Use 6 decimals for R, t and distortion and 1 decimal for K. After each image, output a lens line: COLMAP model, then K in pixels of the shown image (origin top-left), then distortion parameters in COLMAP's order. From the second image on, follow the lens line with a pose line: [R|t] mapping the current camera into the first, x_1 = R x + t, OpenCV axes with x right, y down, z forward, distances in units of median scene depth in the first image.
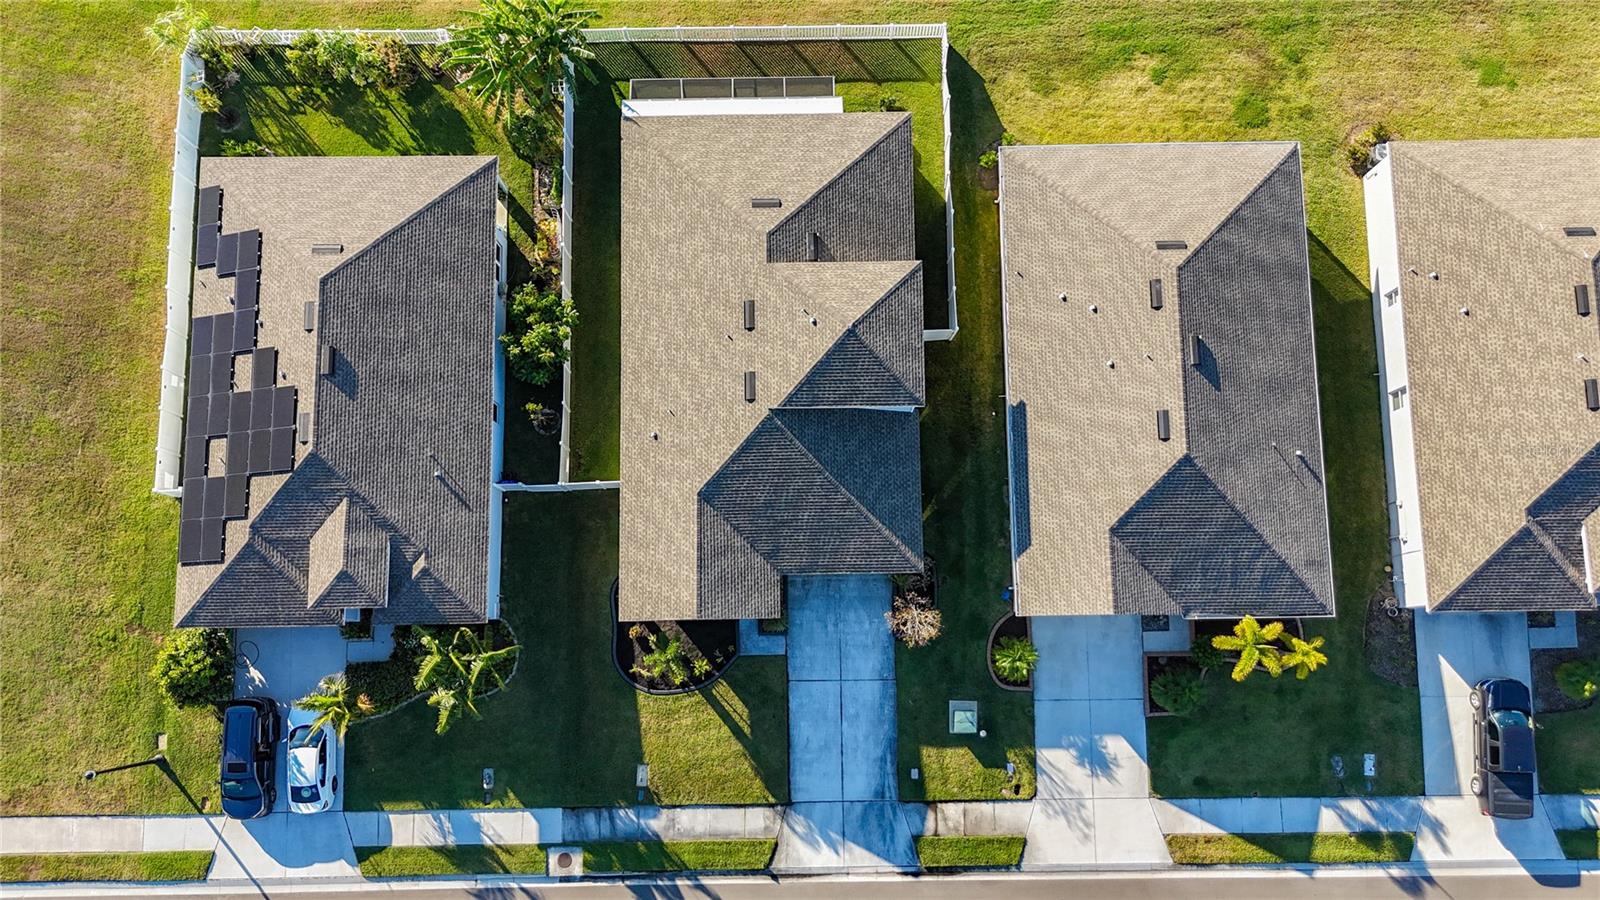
lens RADIAL K [[1185.3, 0, 798.1], [0, 1185.3, 463.4], [0, 0, 1]] dist [0.134251, -0.262321]
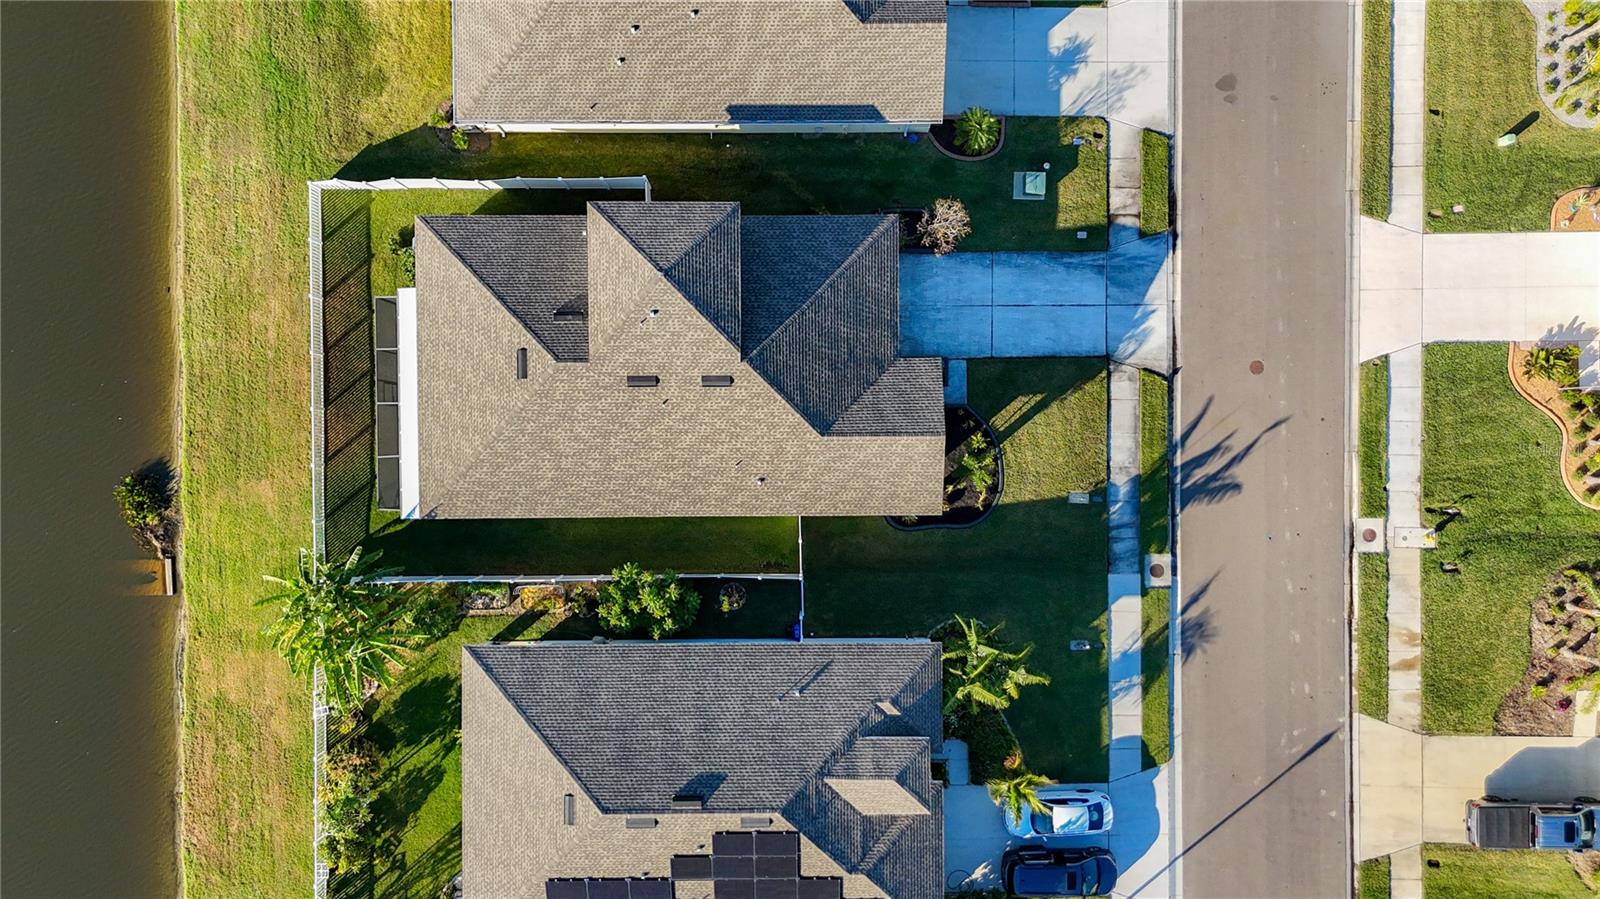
lens RADIAL K [[1185.3, 0, 798.1], [0, 1185.3, 462.9], [0, 0, 1]] dist [0.134251, -0.262321]
pose [[0.010567, -0.999882, -0.011192, -0.091115], [0.990177, 0.008902, 0.139536, -0.127020], [-0.139420, -0.012556, 0.990154, 0.007558]]
